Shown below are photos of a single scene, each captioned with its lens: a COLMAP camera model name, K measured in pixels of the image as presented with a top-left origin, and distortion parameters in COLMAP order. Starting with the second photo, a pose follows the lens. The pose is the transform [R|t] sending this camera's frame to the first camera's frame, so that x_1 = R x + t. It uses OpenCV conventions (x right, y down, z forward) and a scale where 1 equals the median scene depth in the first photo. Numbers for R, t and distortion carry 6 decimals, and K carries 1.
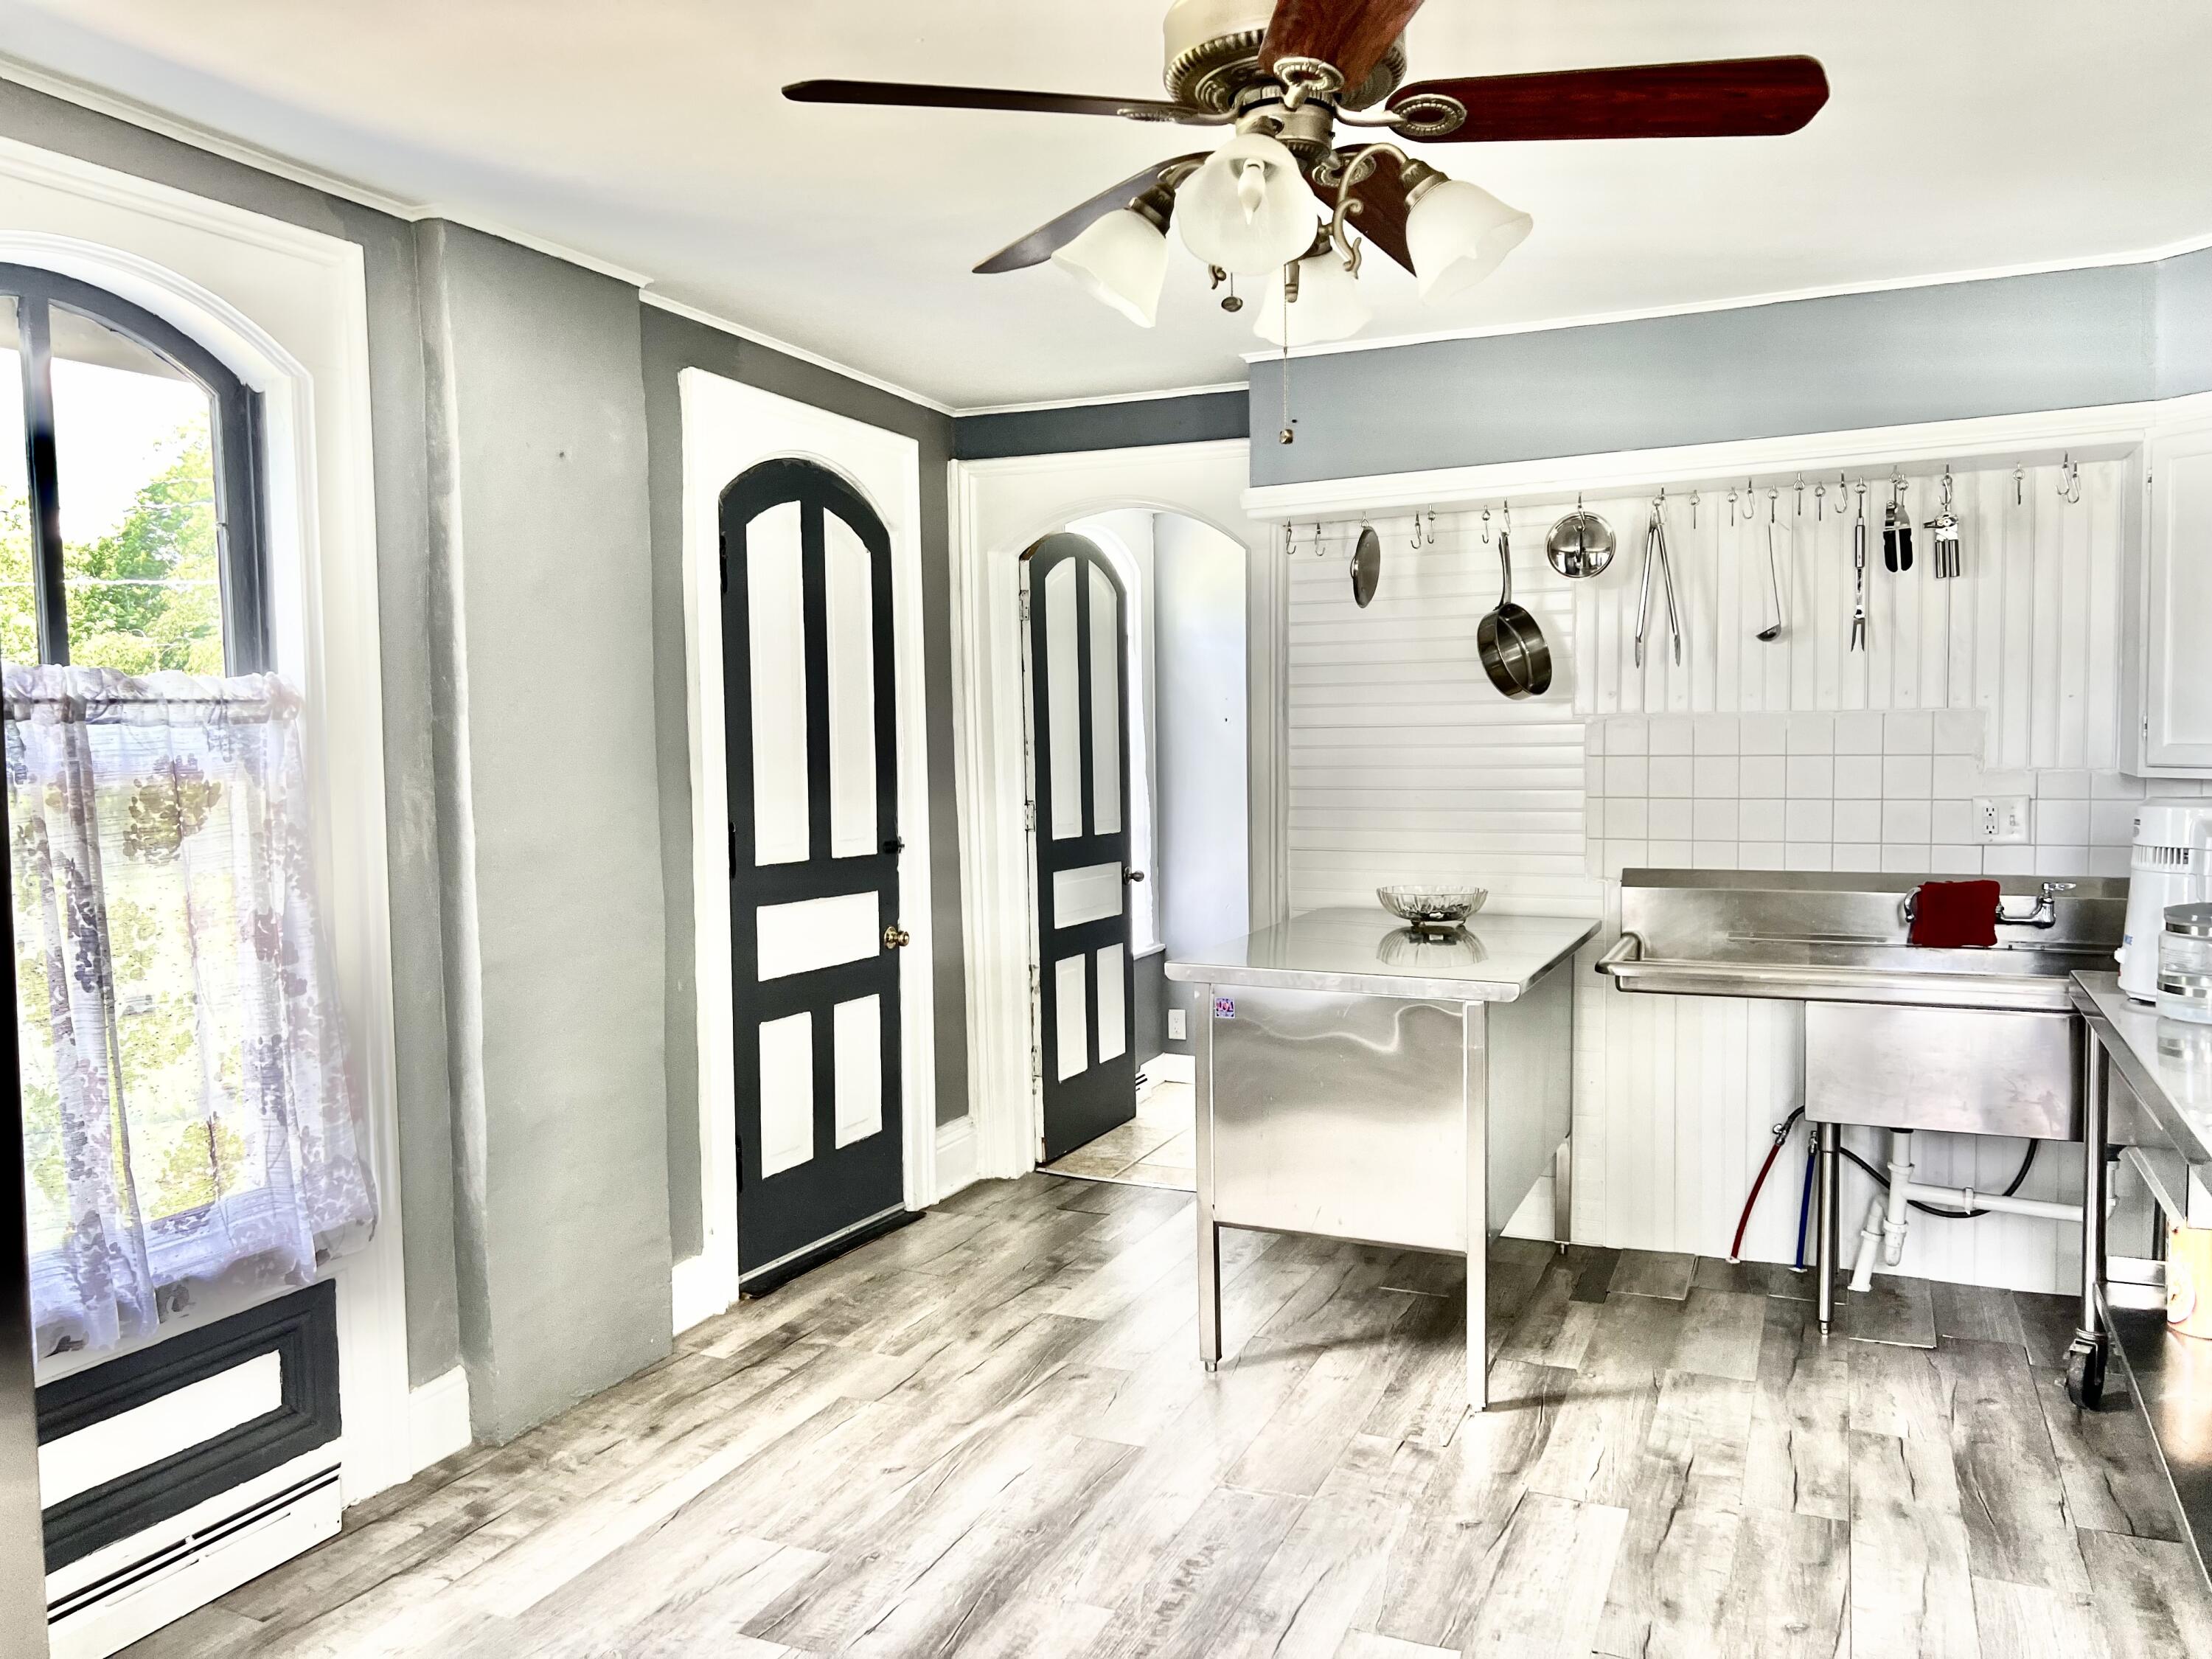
lens RADIAL K [[1664.1, 0, 1088.4], [0, 1664.1, 840.3], [0, 0, 1]] dist [0.059674, -0.064063]
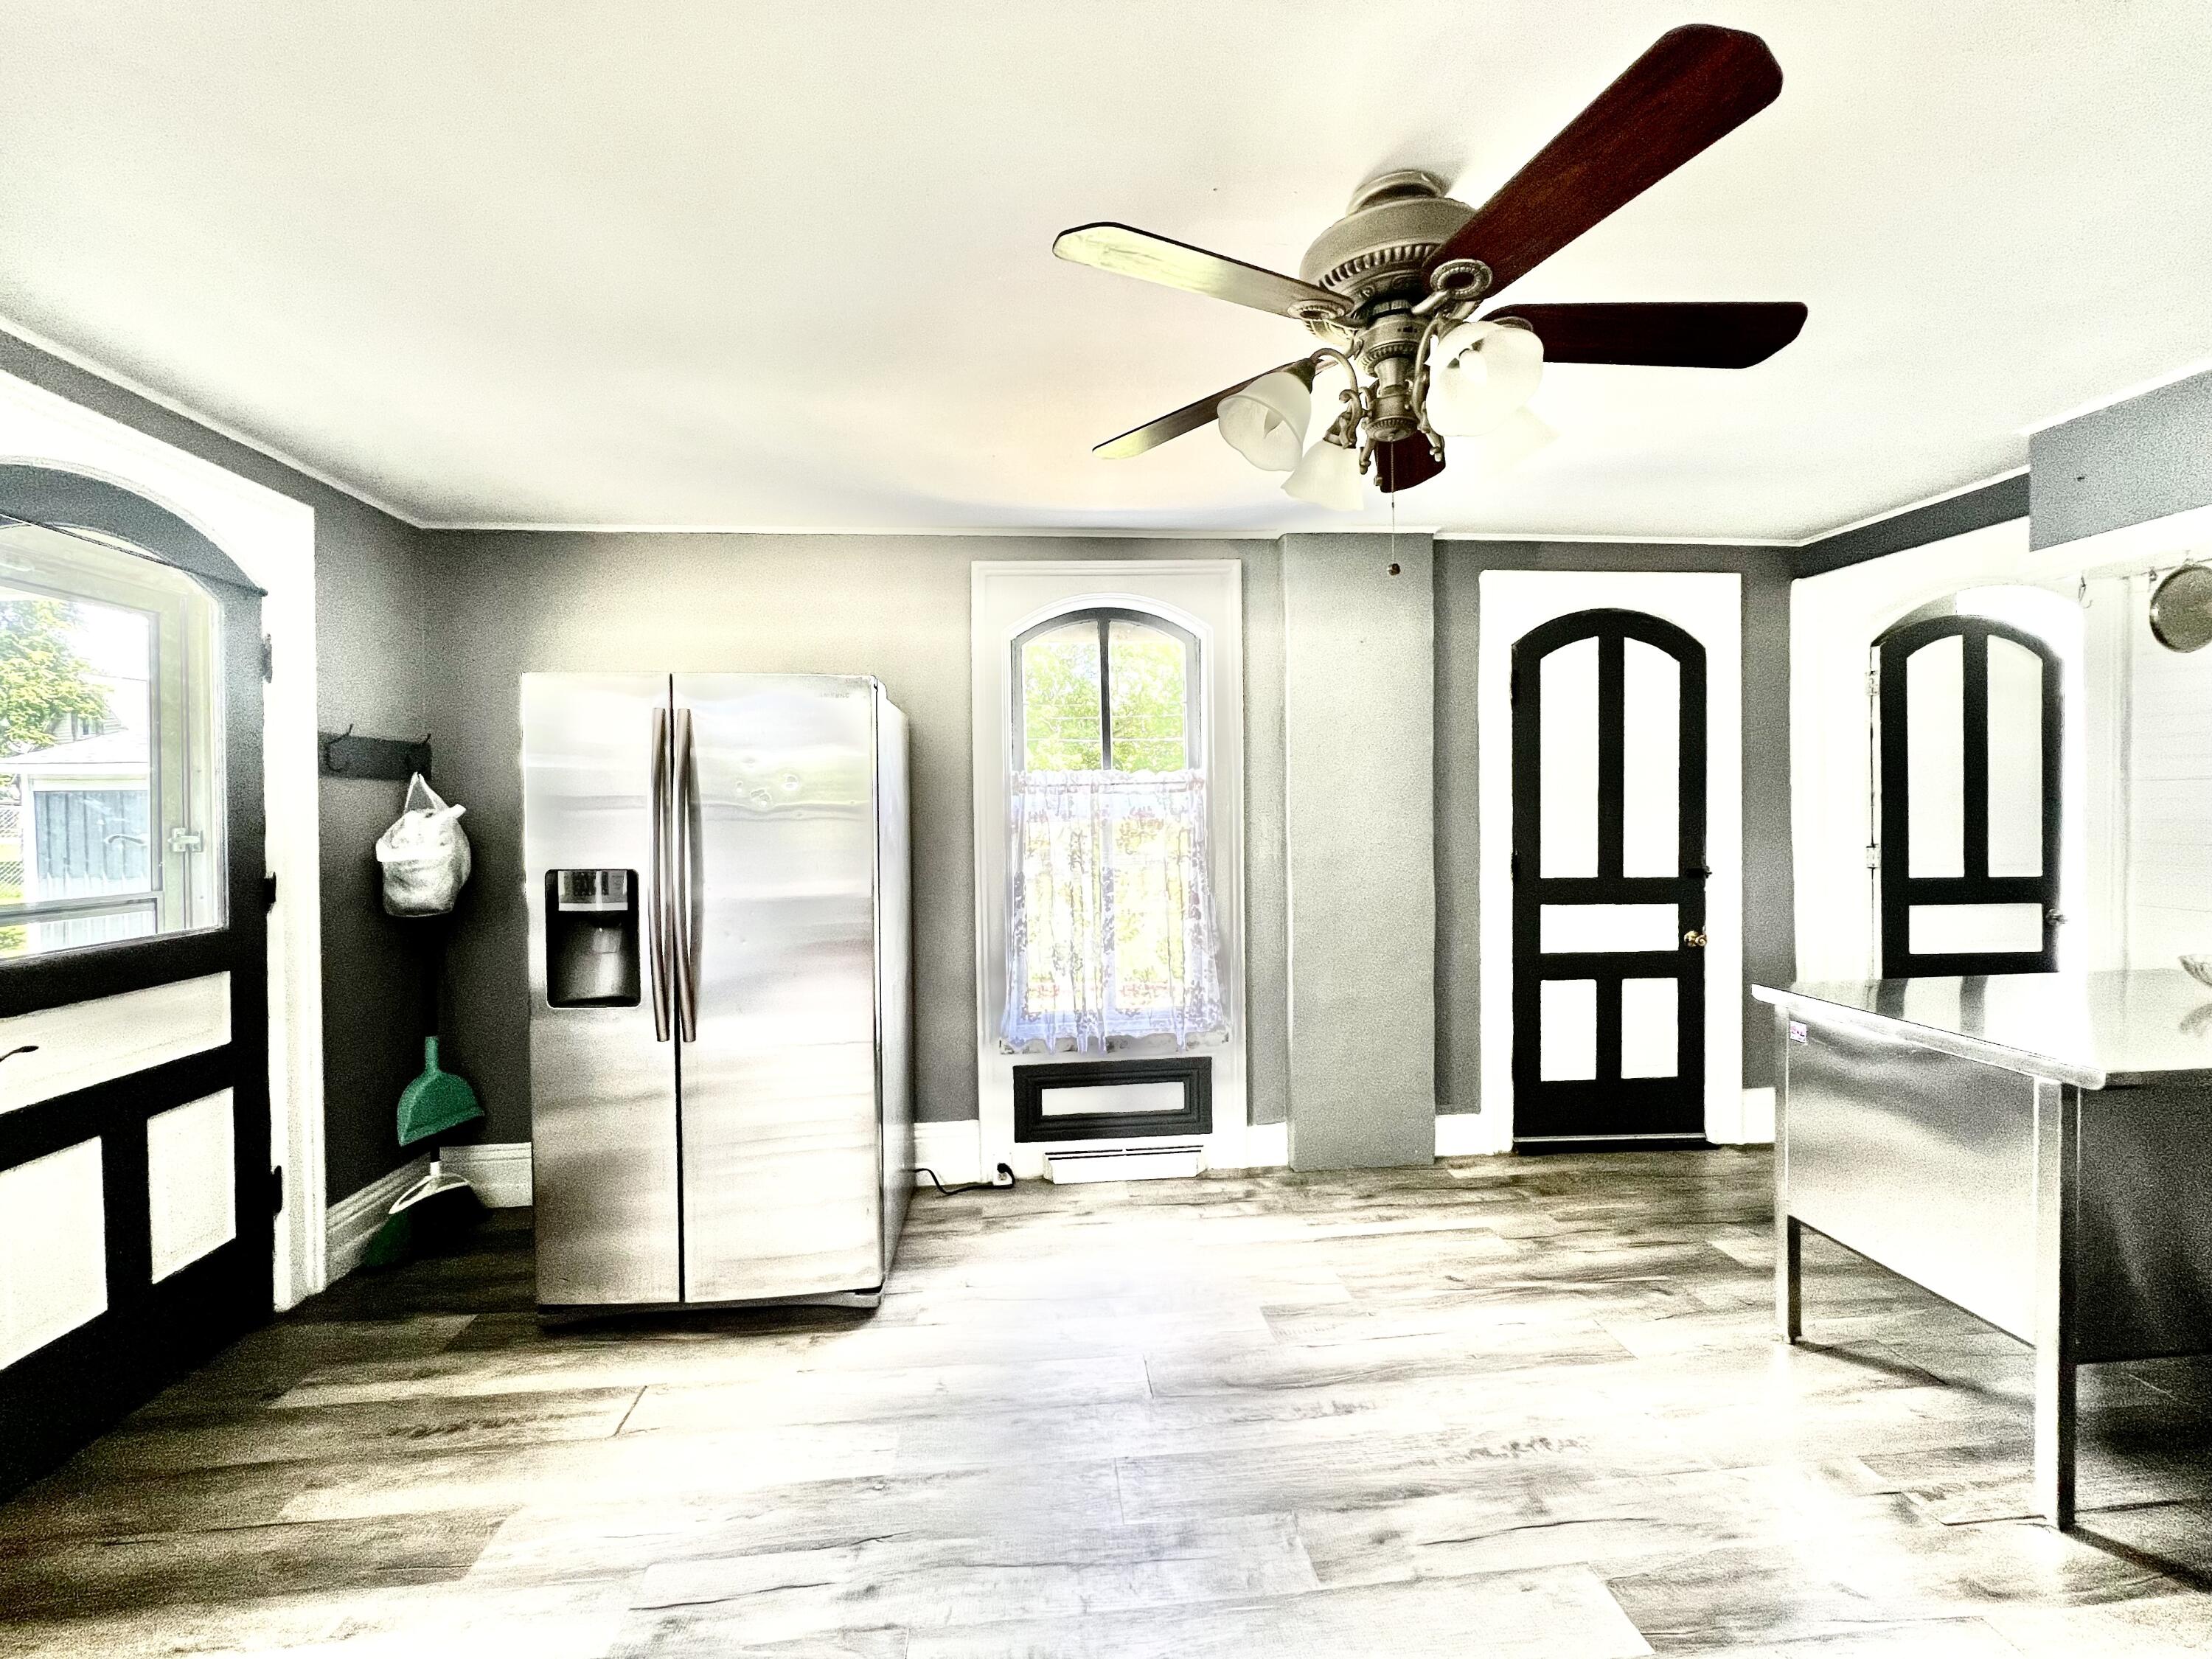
lens RADIAL K [[884.7, 0, 1098.7], [0, 884.7, 830.2], [0, 0, 1]] dist [-0.003805, 0.001738]
pose [[0.492389, 0.028674, -0.869903, 0.319336], [-0.045458, 0.998940, 0.007197, -0.016902], [0.869187, 0.036000, 0.493171, 0.243864]]
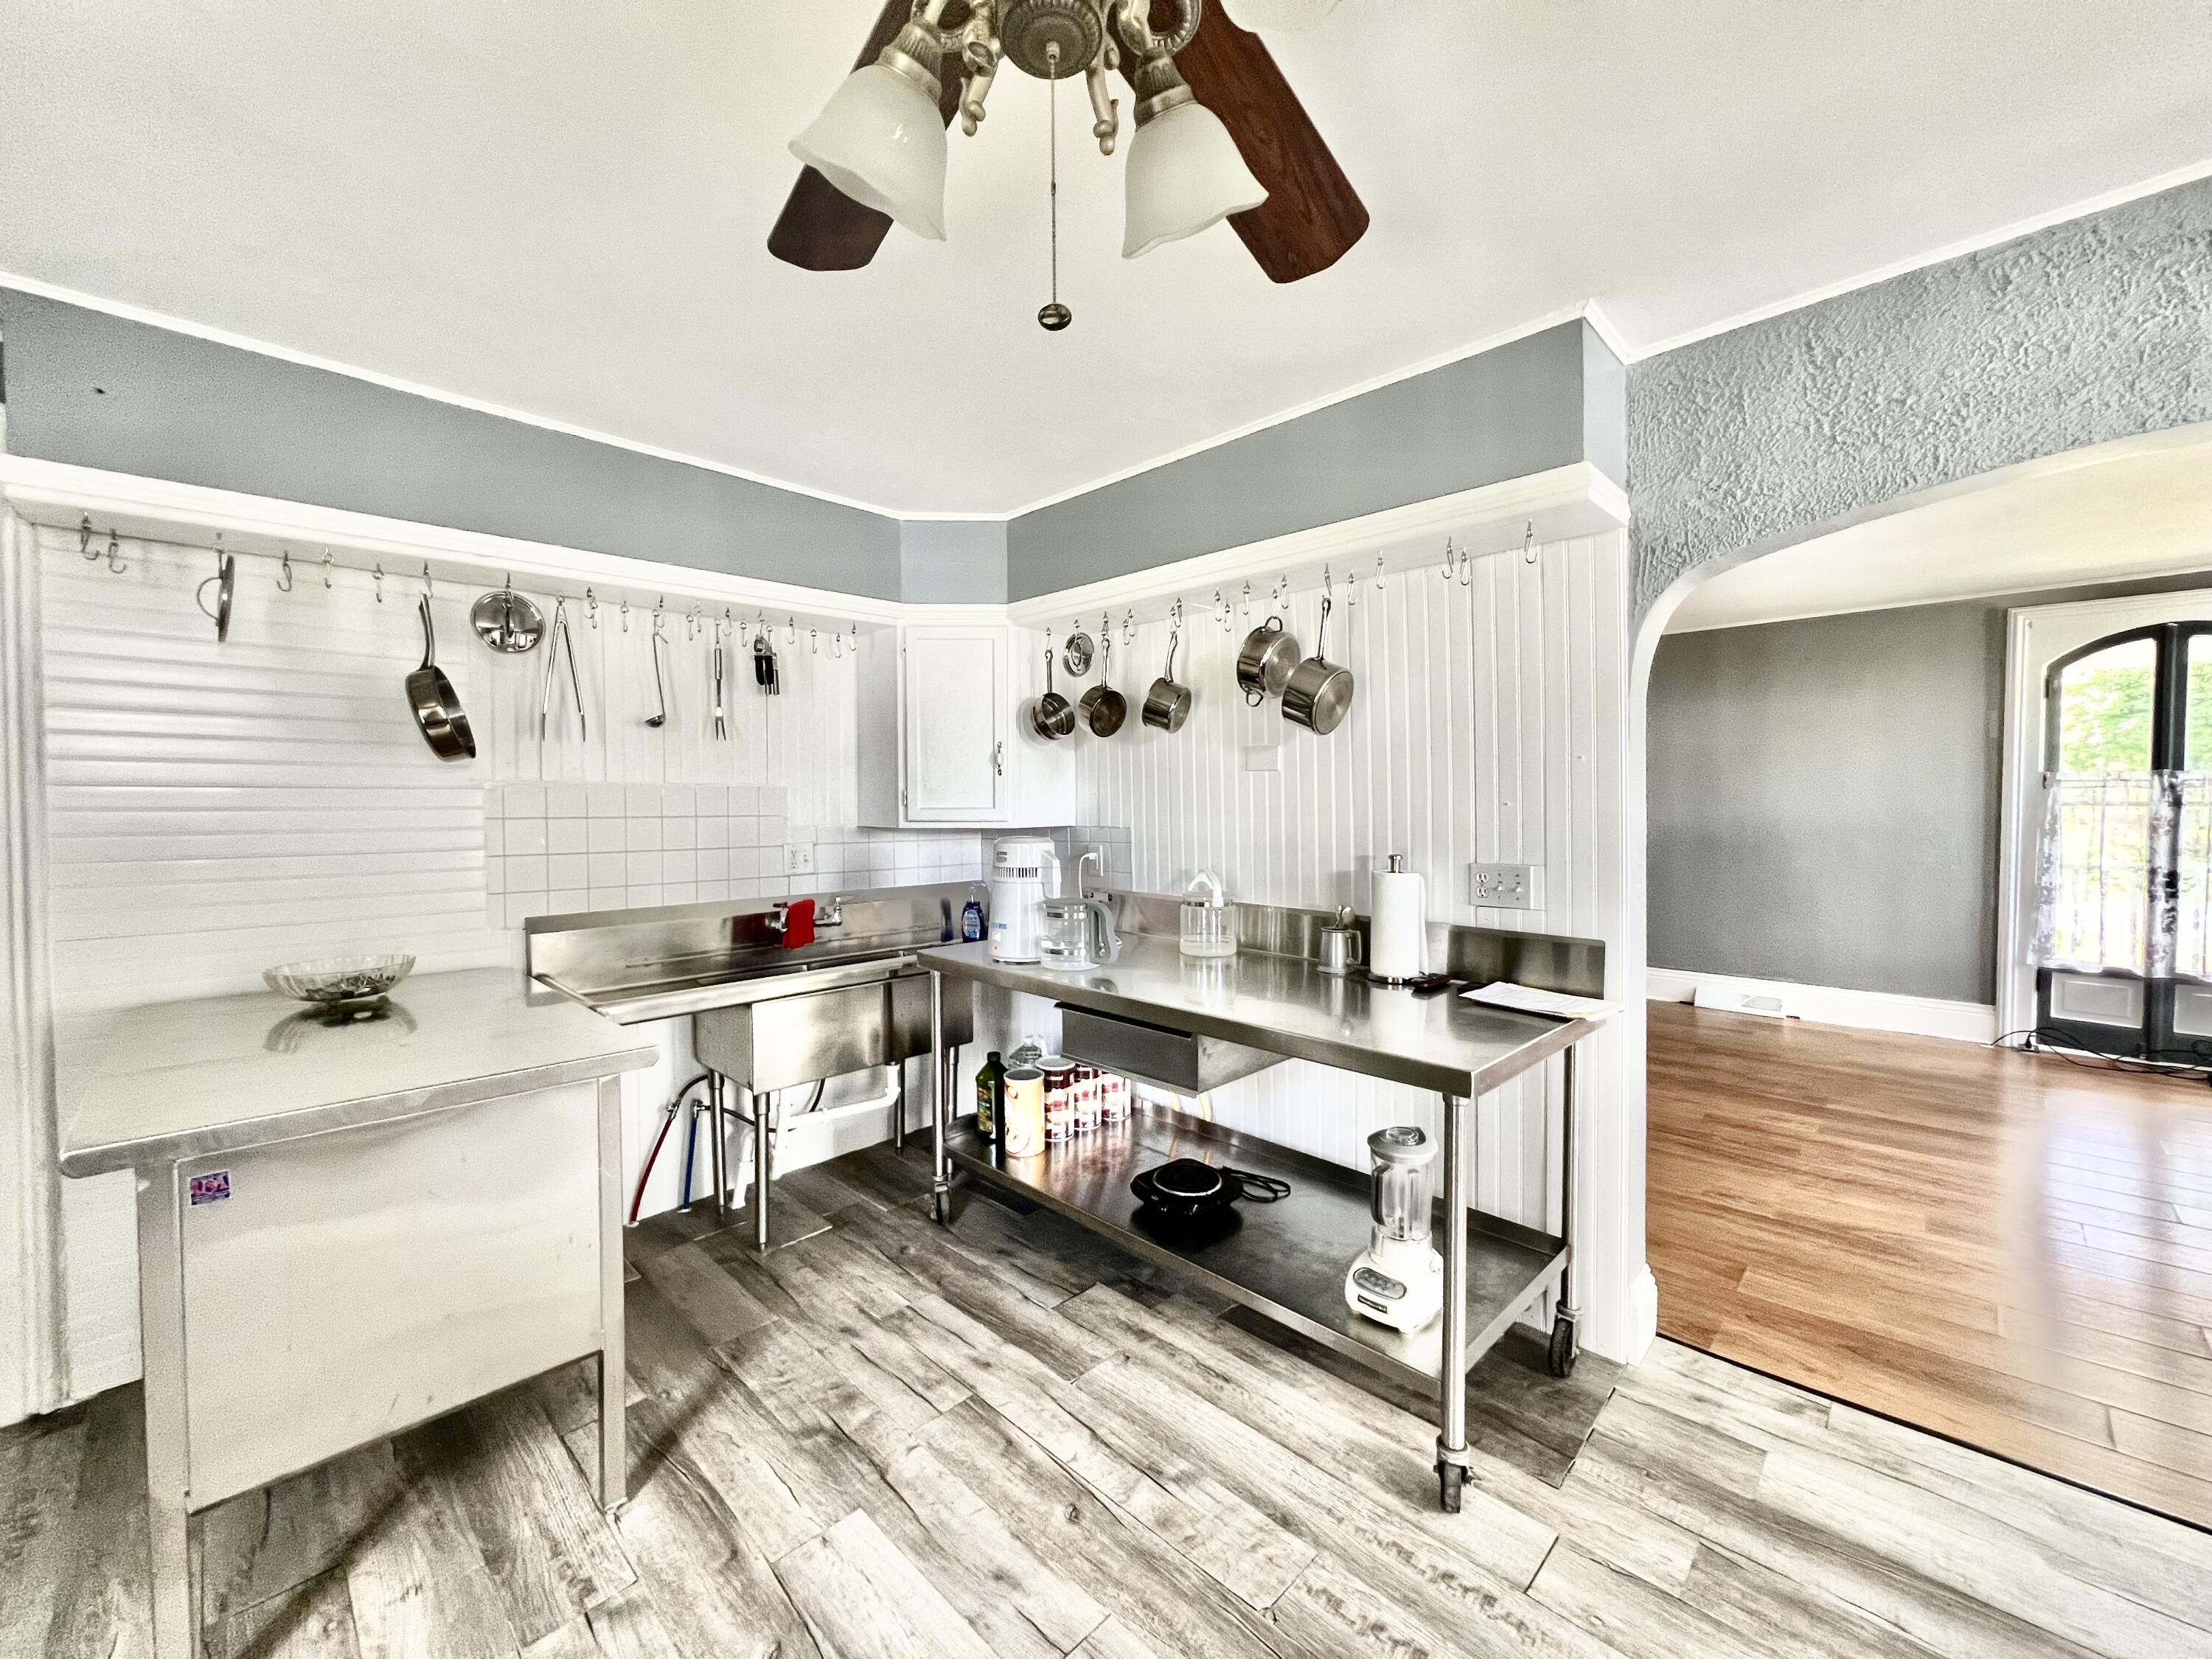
lens RADIAL K [[884.7, 0, 1102.2], [0, 884.7, 825.4], [0, 0, 1]] dist [-0.003805, 0.001738]
pose [[0.349129, -0.012066, 0.936997, -0.108669], [0.059937, 0.998157, -0.009479, -0.017892], [-0.935156, 0.059471, 0.349209, 0.457133]]
